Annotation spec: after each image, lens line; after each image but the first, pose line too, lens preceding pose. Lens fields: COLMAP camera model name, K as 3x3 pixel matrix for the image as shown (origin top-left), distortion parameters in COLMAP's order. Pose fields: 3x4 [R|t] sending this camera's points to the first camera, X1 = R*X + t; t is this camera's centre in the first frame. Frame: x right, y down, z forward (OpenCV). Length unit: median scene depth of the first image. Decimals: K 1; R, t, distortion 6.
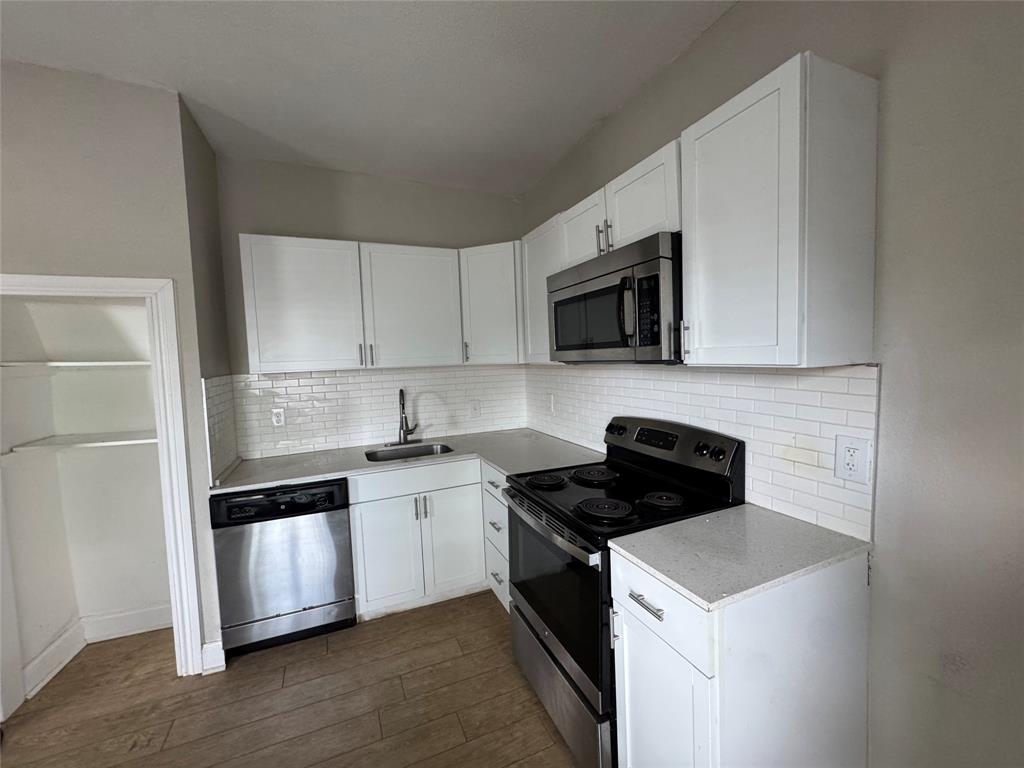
lens RADIAL K [[409.5, 0, 513.5], [0, 409.5, 382.4], [0, 0, 1]] dist [-0.010426, 0.000171]
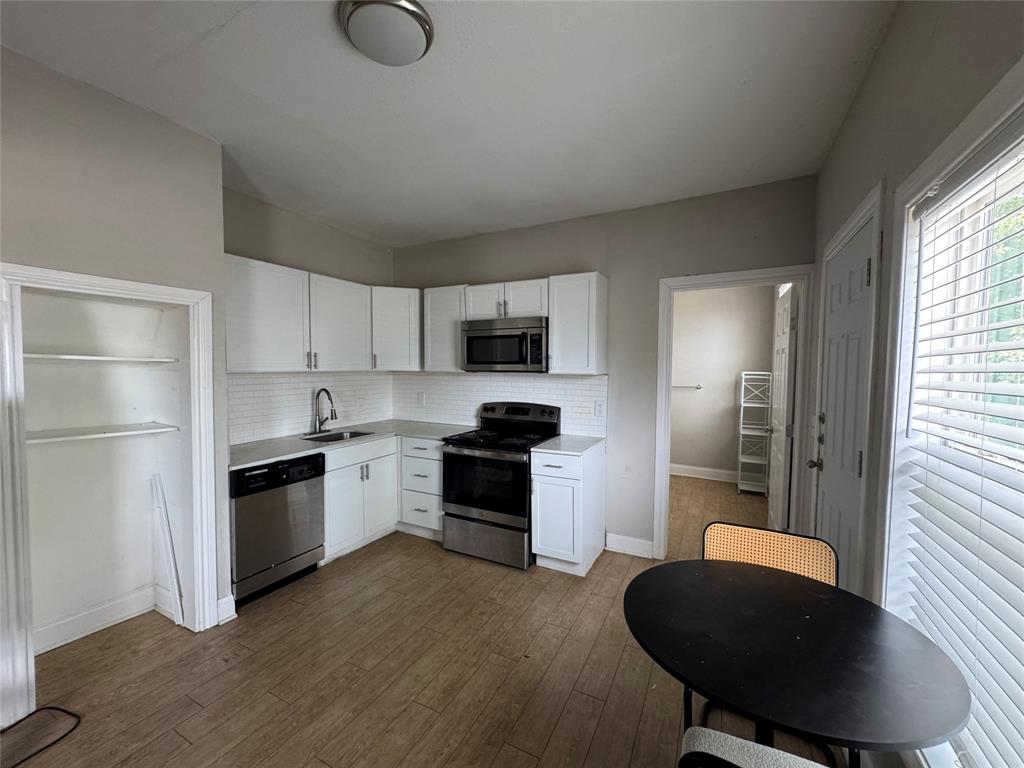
lens RADIAL K [[409.5, 0, 513.5], [0, 409.5, 382.4], [0, 0, 1]] dist [-0.010426, 0.000171]
pose [[0.772406, 0.013233, 0.634991, -0.852219], [0.007921, 0.999505, -0.030463, 0.055885], [-0.635080, 0.028559, 0.771918, -0.473261]]
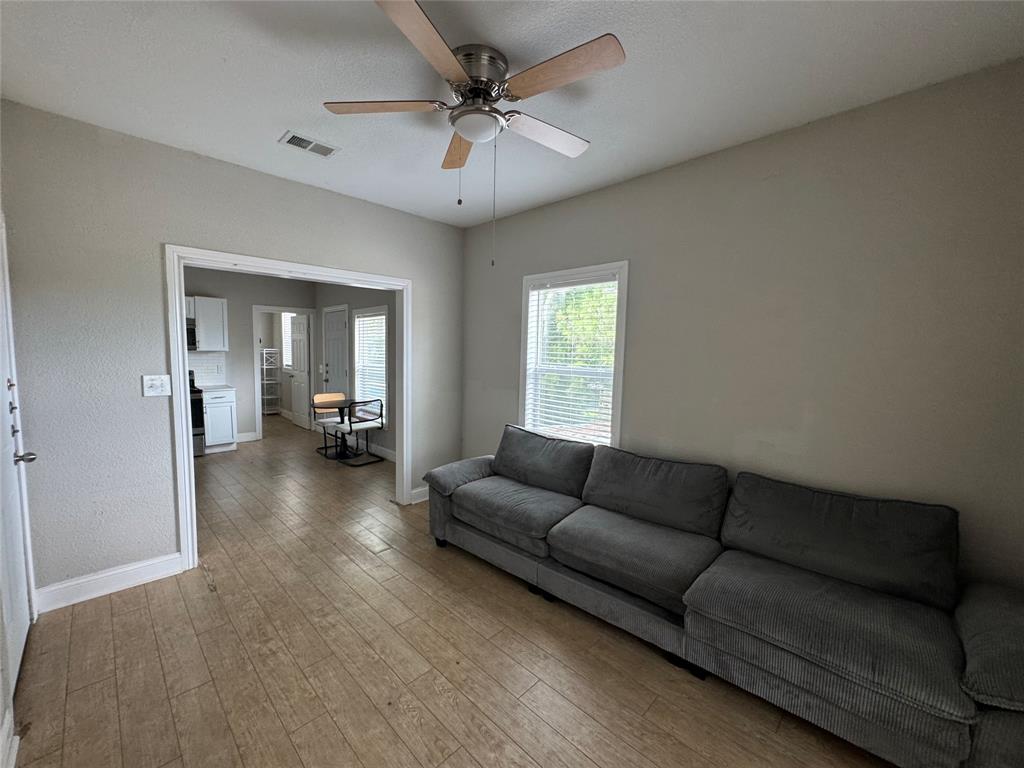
lens RADIAL K [[409.5, 0, 513.5], [0, 409.5, 382.4], [0, 0, 1]] dist [-0.010426, 0.000171]
pose [[-0.386580, -0.046293, 0.921093, -3.279840], [0.052588, 0.996008, 0.072129, 0.108111], [-0.920755, 0.076322, -0.382602, -0.258730]]
